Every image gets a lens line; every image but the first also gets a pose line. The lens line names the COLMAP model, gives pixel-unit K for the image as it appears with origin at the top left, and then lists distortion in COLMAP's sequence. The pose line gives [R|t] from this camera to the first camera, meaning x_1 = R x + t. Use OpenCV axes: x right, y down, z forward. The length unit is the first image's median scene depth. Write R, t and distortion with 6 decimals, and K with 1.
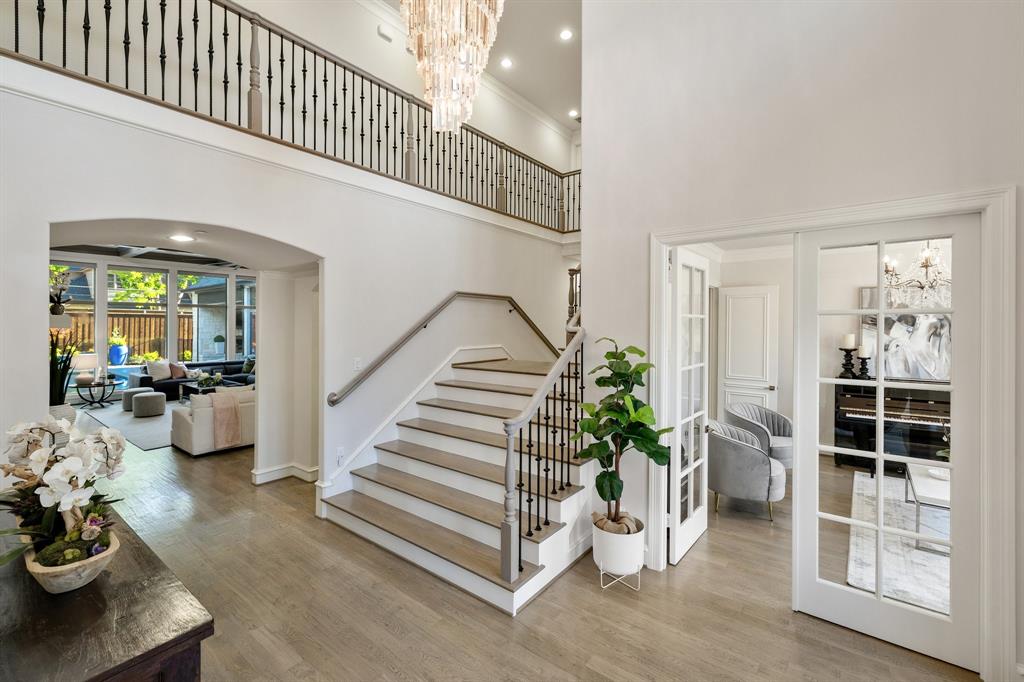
lens RADIAL K [[437.3, 0, 511.8], [0, 437.3, 334.0], [0, 0, 1]] dist [0.002422, 0.000166]
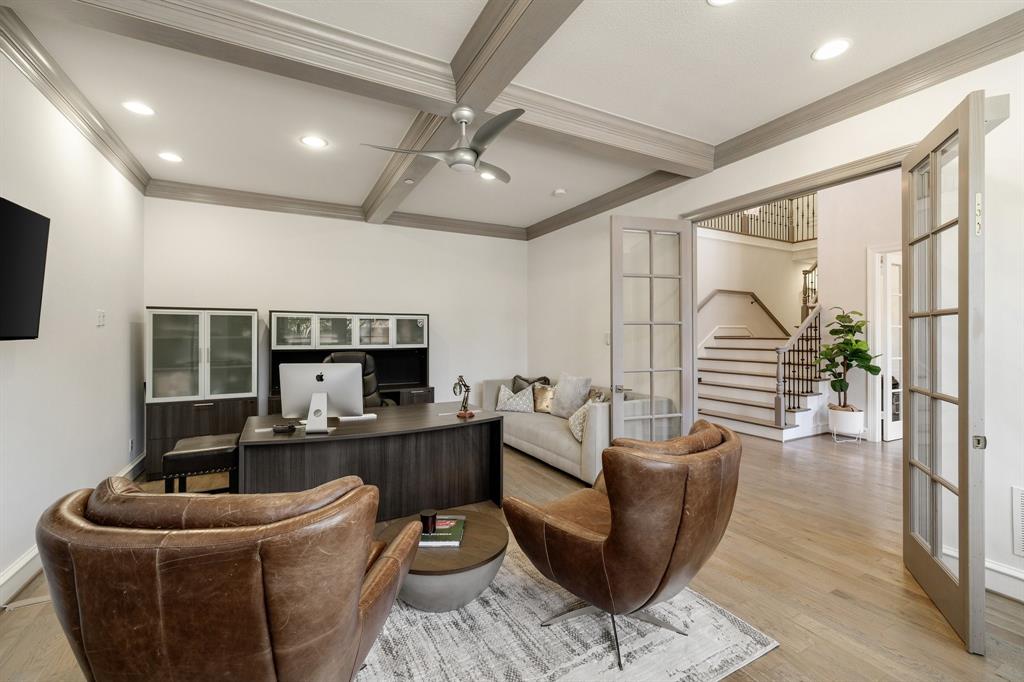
lens RADIAL K [[437.3, 0, 511.9], [0, 437.3, 335.0], [0, 0, 1]] dist [0.002422, 0.000166]
pose [[0.914891, -0.004194, -0.403680, -0.275137], [-0.004272, 0.999789, -0.020069, 0.161686], [0.403679, 0.020085, 0.914680, -1.166462]]
